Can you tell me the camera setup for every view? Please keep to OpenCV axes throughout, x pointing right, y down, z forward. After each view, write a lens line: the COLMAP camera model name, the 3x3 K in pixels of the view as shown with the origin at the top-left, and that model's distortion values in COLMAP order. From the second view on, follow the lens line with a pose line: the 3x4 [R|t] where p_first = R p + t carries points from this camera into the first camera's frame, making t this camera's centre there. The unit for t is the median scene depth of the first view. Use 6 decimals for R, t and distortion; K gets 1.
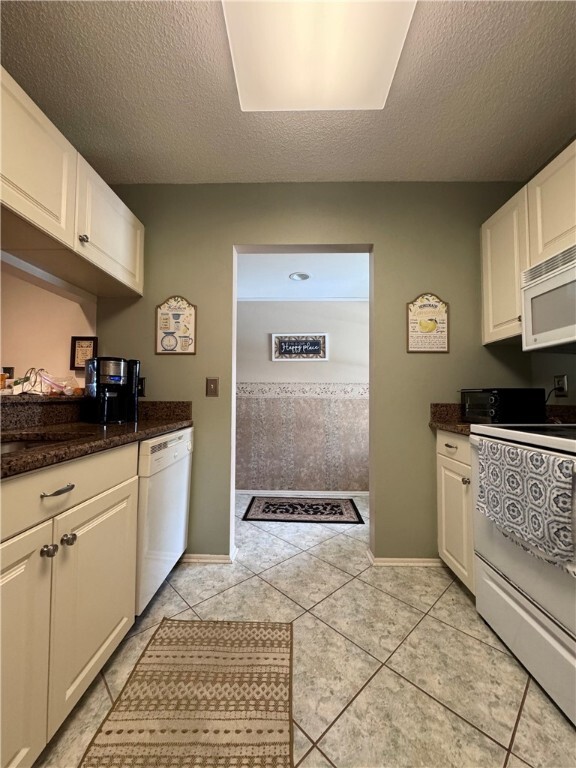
lens RADIAL K [[306.2, 0, 288.0], [0, 306.2, 384.0], [0, 0, 1]] dist [-0.001498, 0.000406]
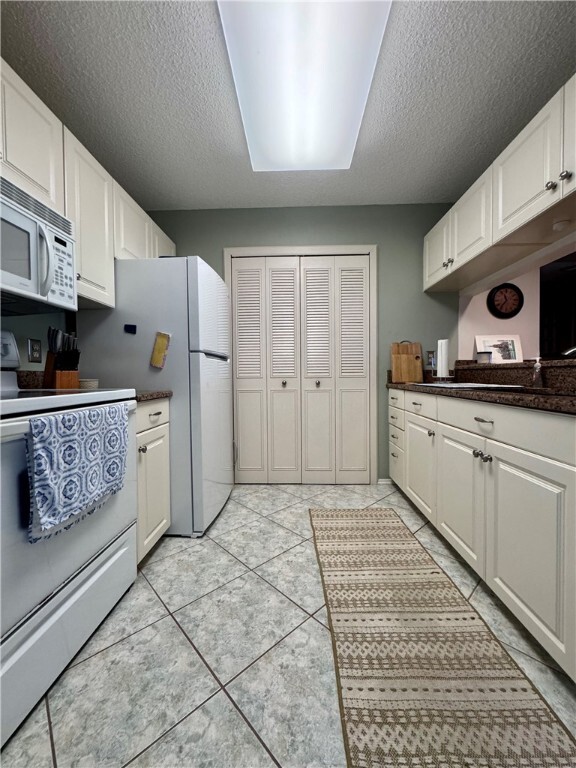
lens RADIAL K [[306.2, 0, 288.0], [0, 306.2, 384.0], [0, 0, 1]] dist [-0.001498, 0.000406]
pose [[-0.999902, 0.002771, 0.013708, 0.140392], [0.002595, 0.999914, -0.012890, 0.147833], [-0.013743, -0.012853, -0.999823, 1.955150]]
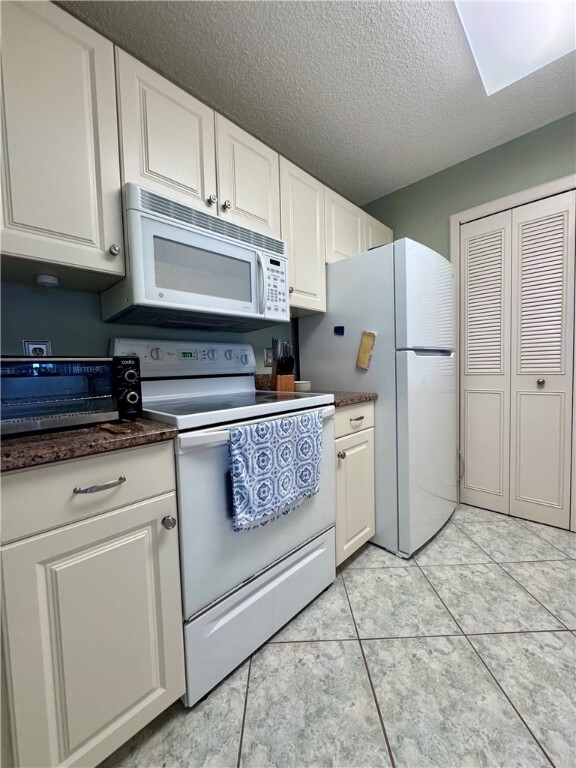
lens RADIAL K [[306.2, 0, 288.0], [0, 306.2, 384.0], [0, 0, 1]] dist [-0.001498, 0.000406]
pose [[-0.731182, -0.021282, 0.681851, 0.070436], [-0.001991, 0.999576, 0.029064, 0.070946], [-0.682180, 0.019893, -0.730914, 1.740215]]
